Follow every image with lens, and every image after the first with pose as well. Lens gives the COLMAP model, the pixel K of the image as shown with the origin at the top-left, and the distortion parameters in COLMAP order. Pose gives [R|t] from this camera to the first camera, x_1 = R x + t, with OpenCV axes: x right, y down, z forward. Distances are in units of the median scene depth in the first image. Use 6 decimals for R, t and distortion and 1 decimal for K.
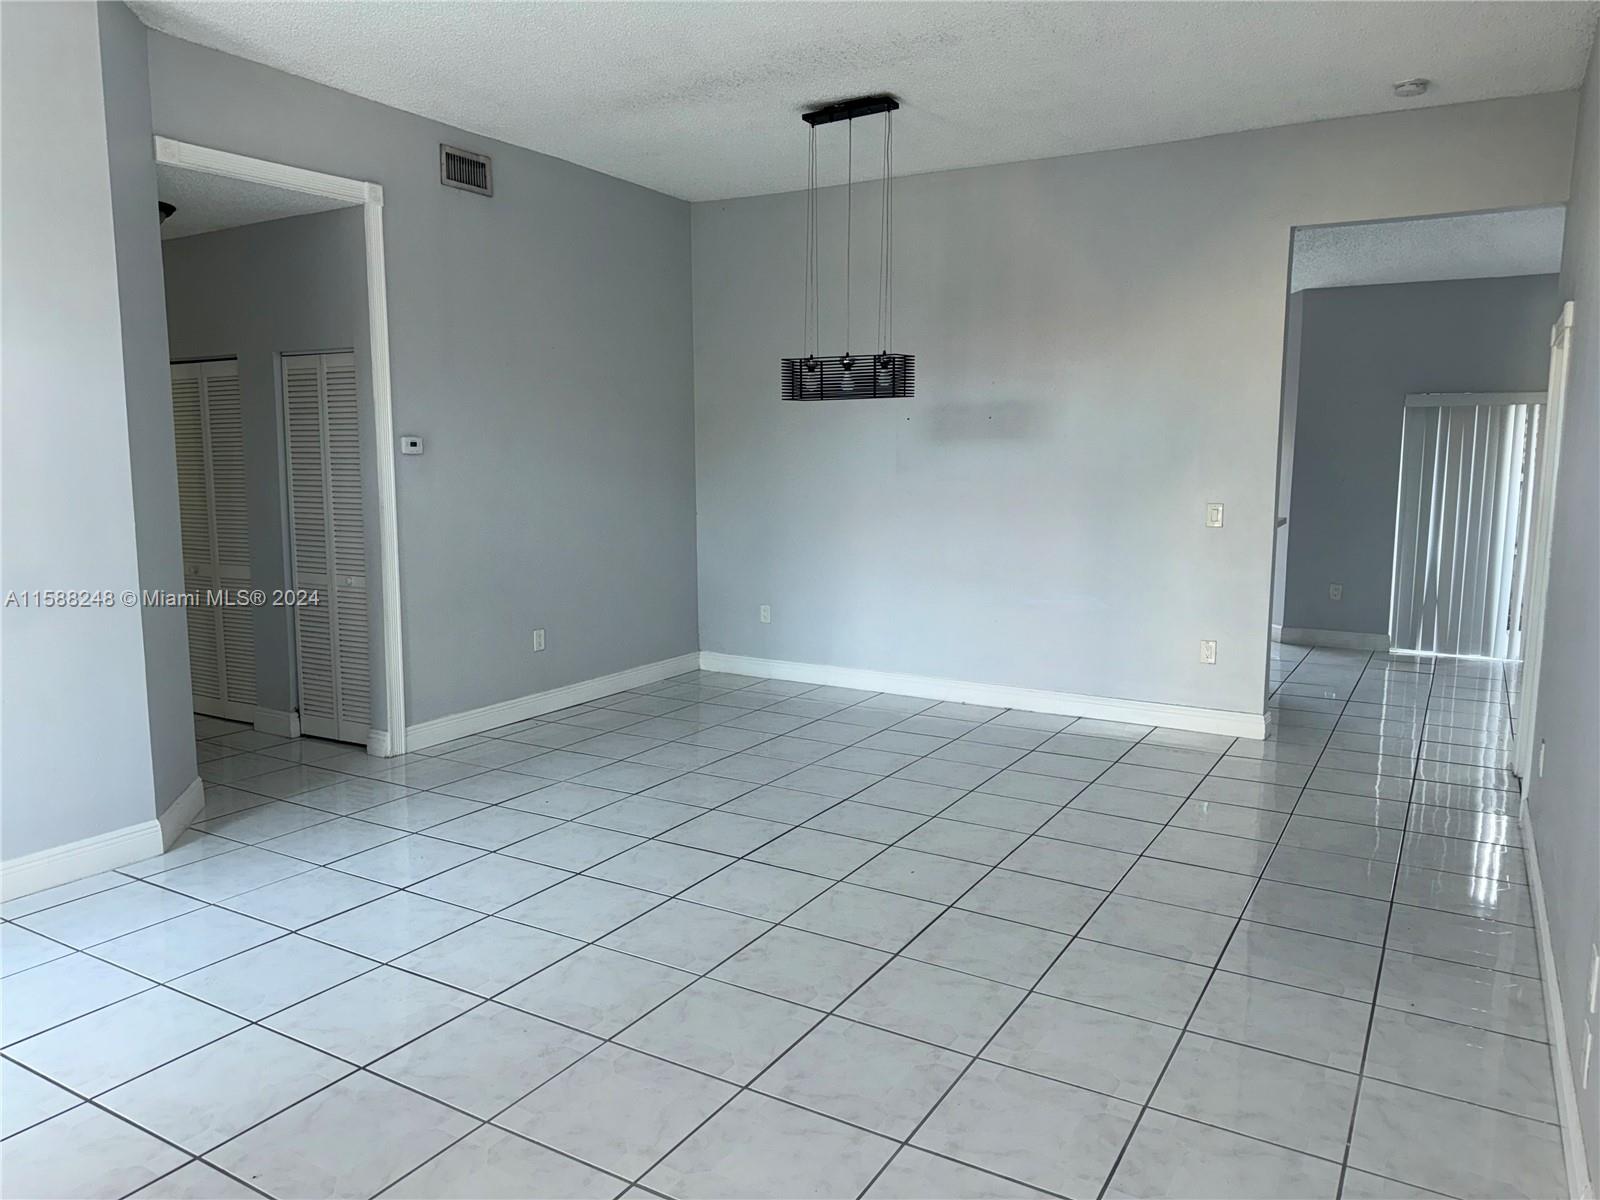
lens RADIAL K [[1126.6, 0, 805.2], [0, 1126.6, 602.1], [0, 0, 1]] dist [0.030052, -0.027011]
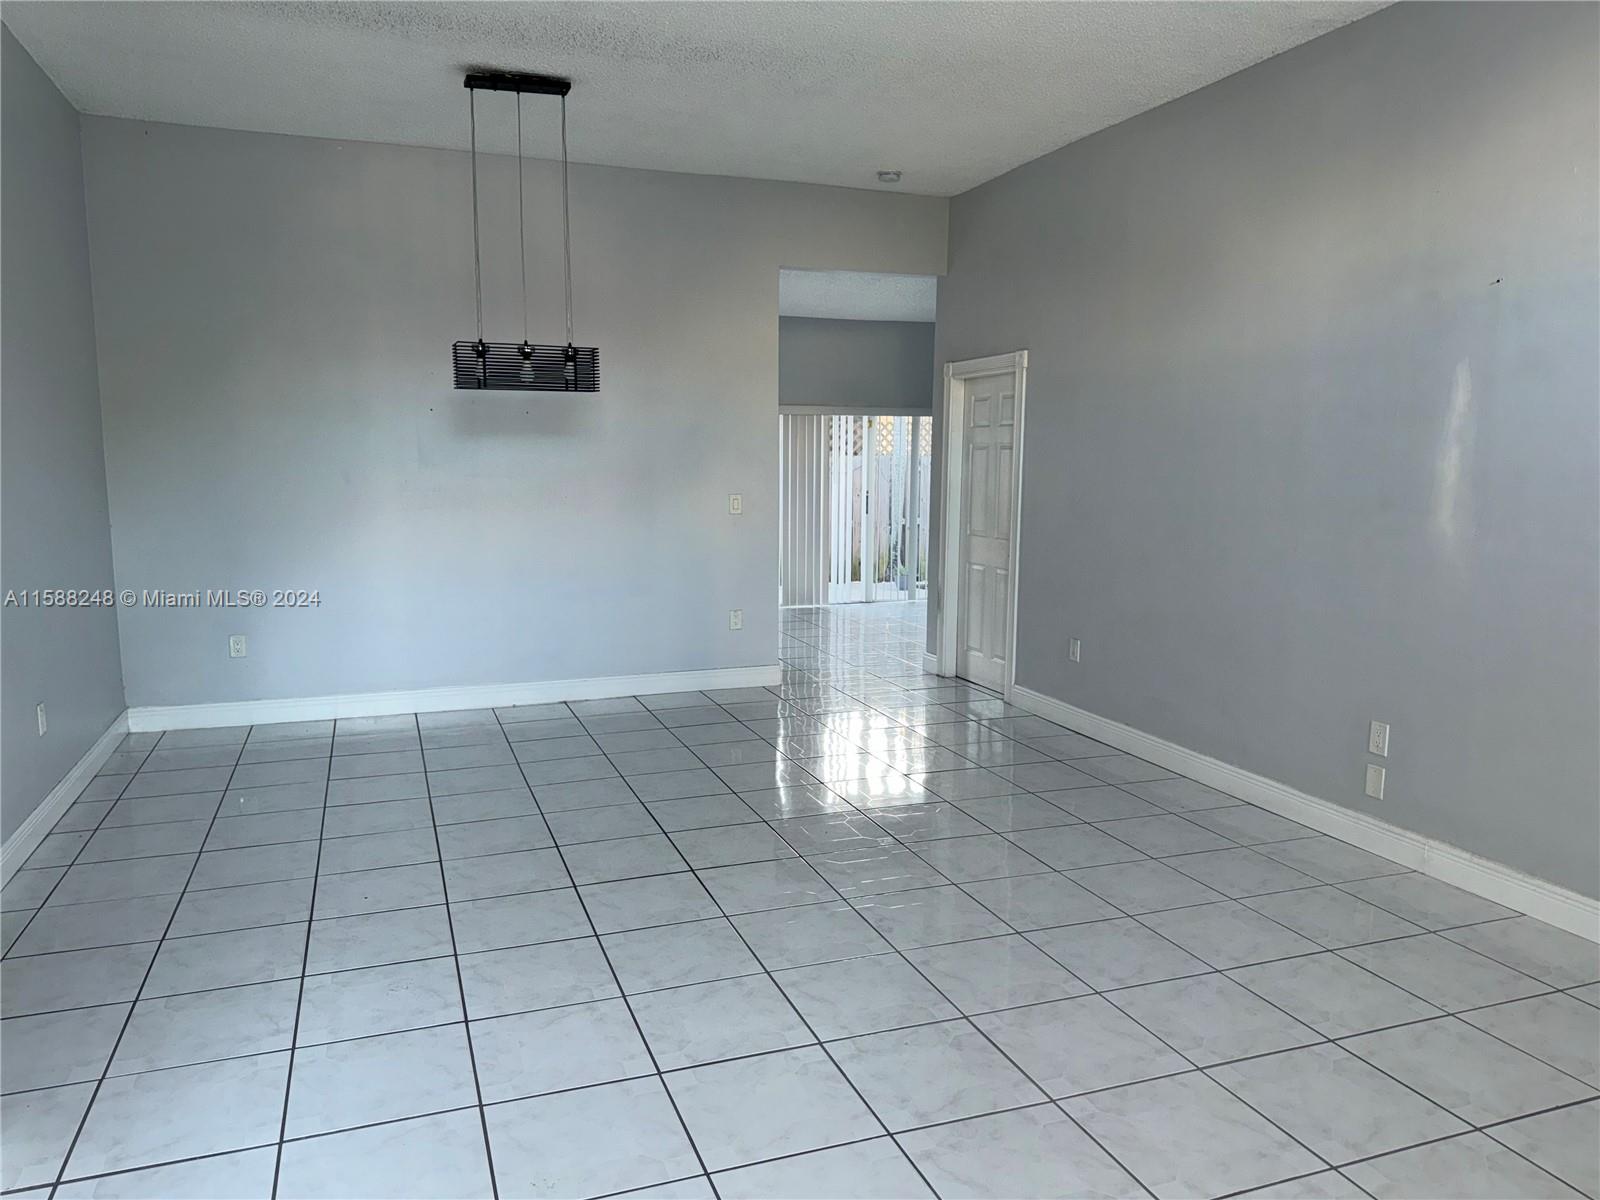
lens RADIAL K [[1126.6, 0, 790.5], [0, 1126.6, 588.6], [0, 0, 1]] dist [0.030052, -0.027011]
pose [[0.636200, -0.095850, 0.765547, -0.568068], [0.102228, 0.993977, 0.039495, -0.031630], [-0.764721, 0.053133, 0.642167, 0.243200]]
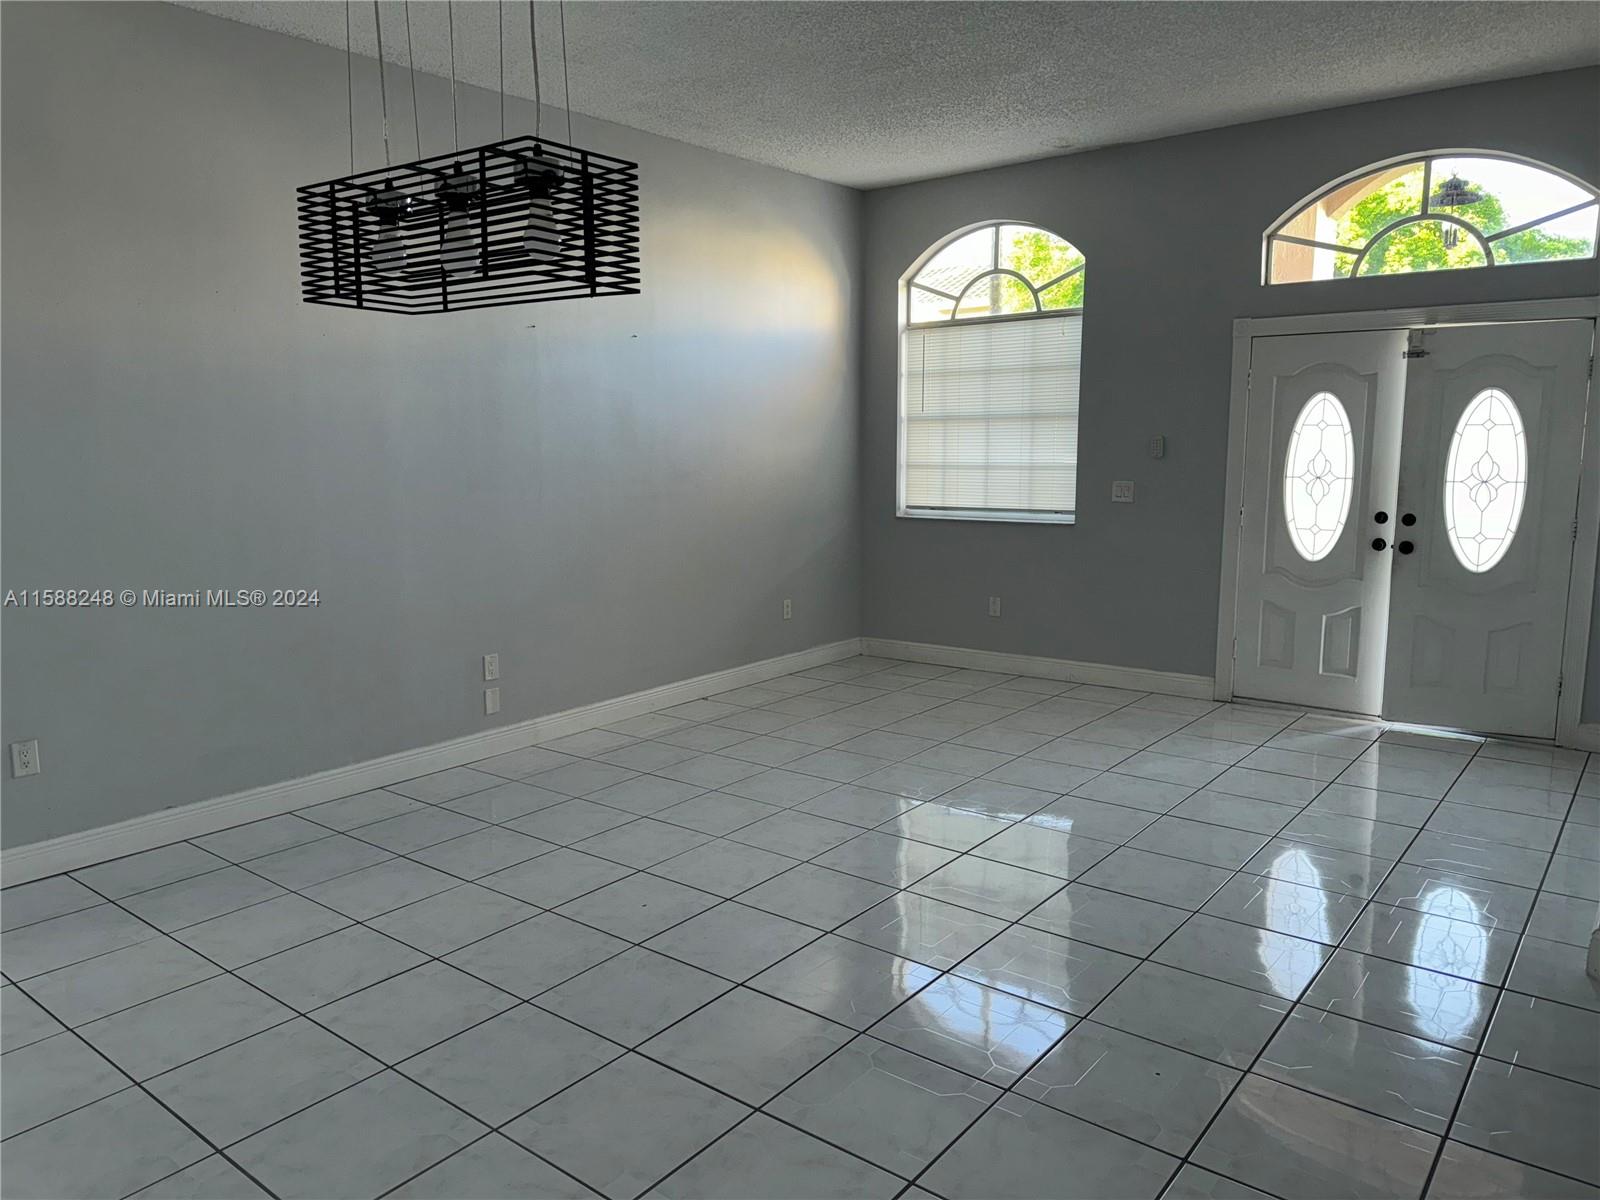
lens RADIAL K [[1126.6, 0, 795.7], [0, 1126.6, 602.6], [0, 0, 1]] dist [0.030052, -0.027011]
pose [[-0.990326, -0.037415, 0.133620, -0.101876], [0.003590, 0.955731, 0.294221, -0.205931], [-0.138713, 0.291854, -0.946351, 1.358656]]
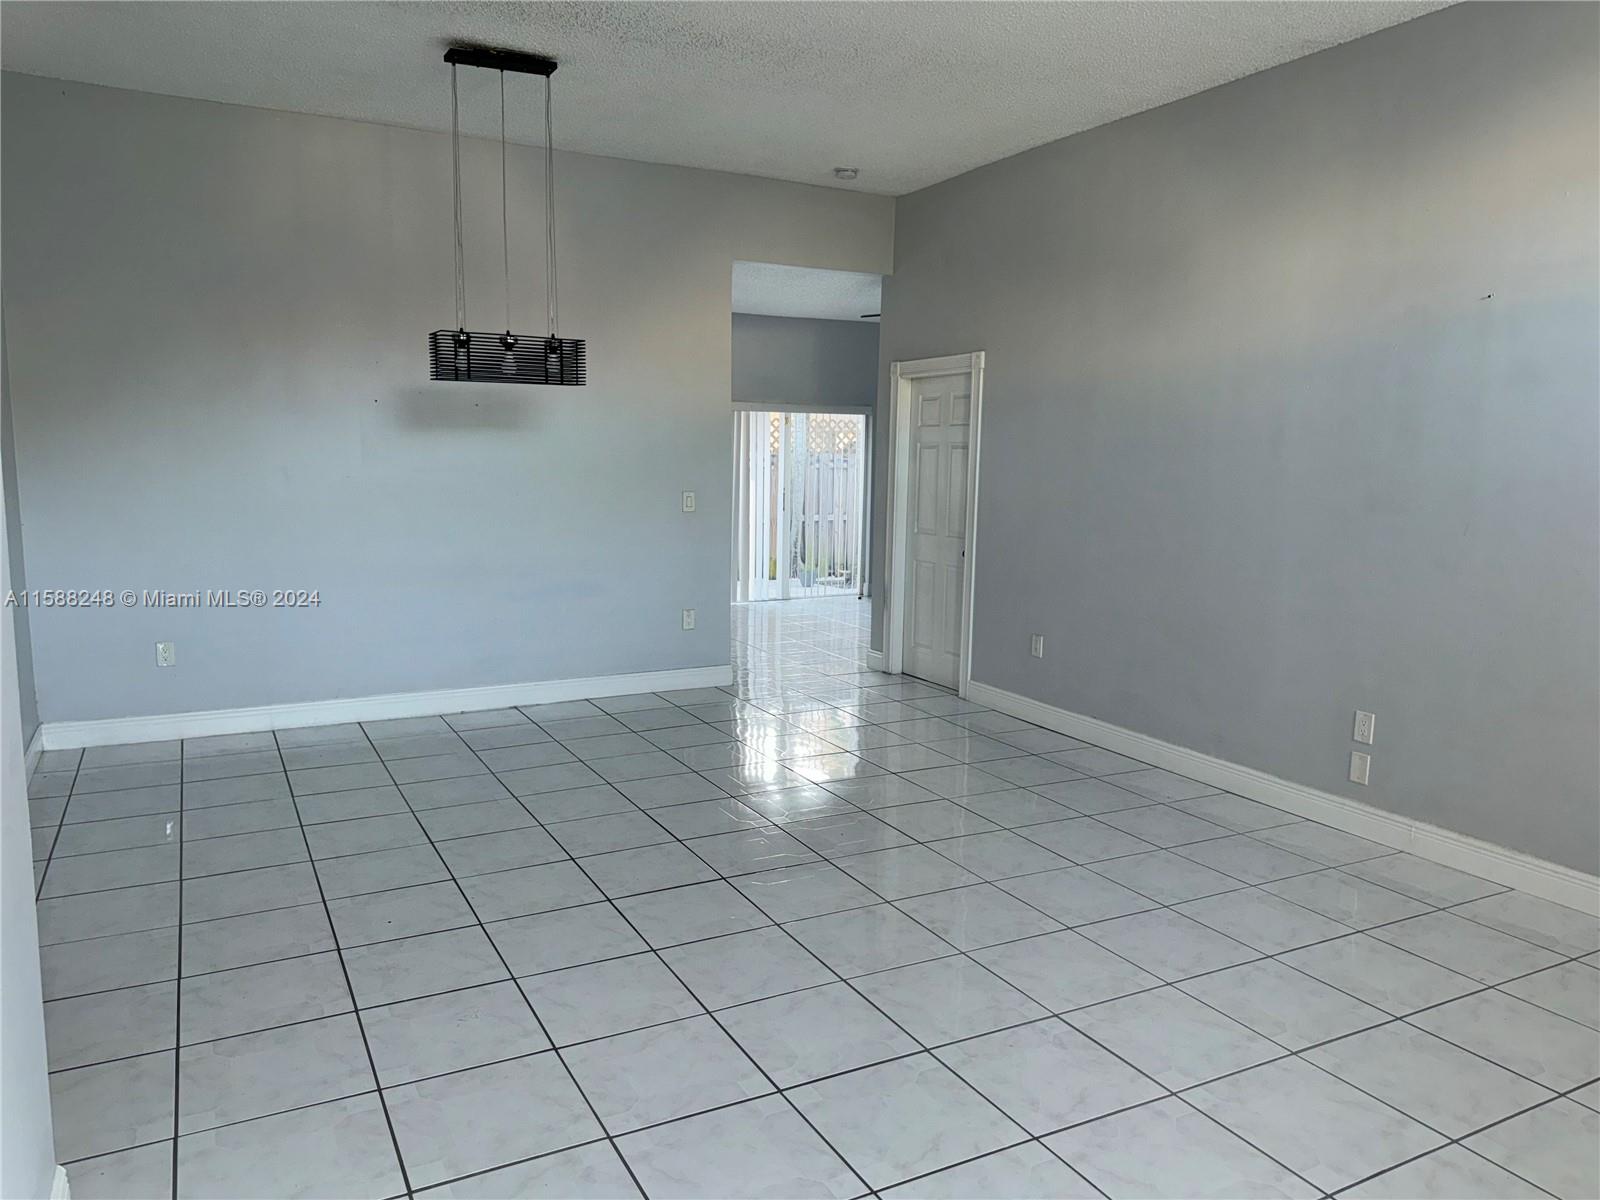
lens RADIAL K [[1126.6, 0, 788.0], [0, 1126.6, 590.6], [0, 0, 1]] dist [0.030052, -0.027011]
pose [[0.531268, -0.104540, 0.840729, -0.628187], [0.103031, 0.992964, 0.058363, -0.046733], [-0.840915, 0.055614, 0.538301, 0.346516]]
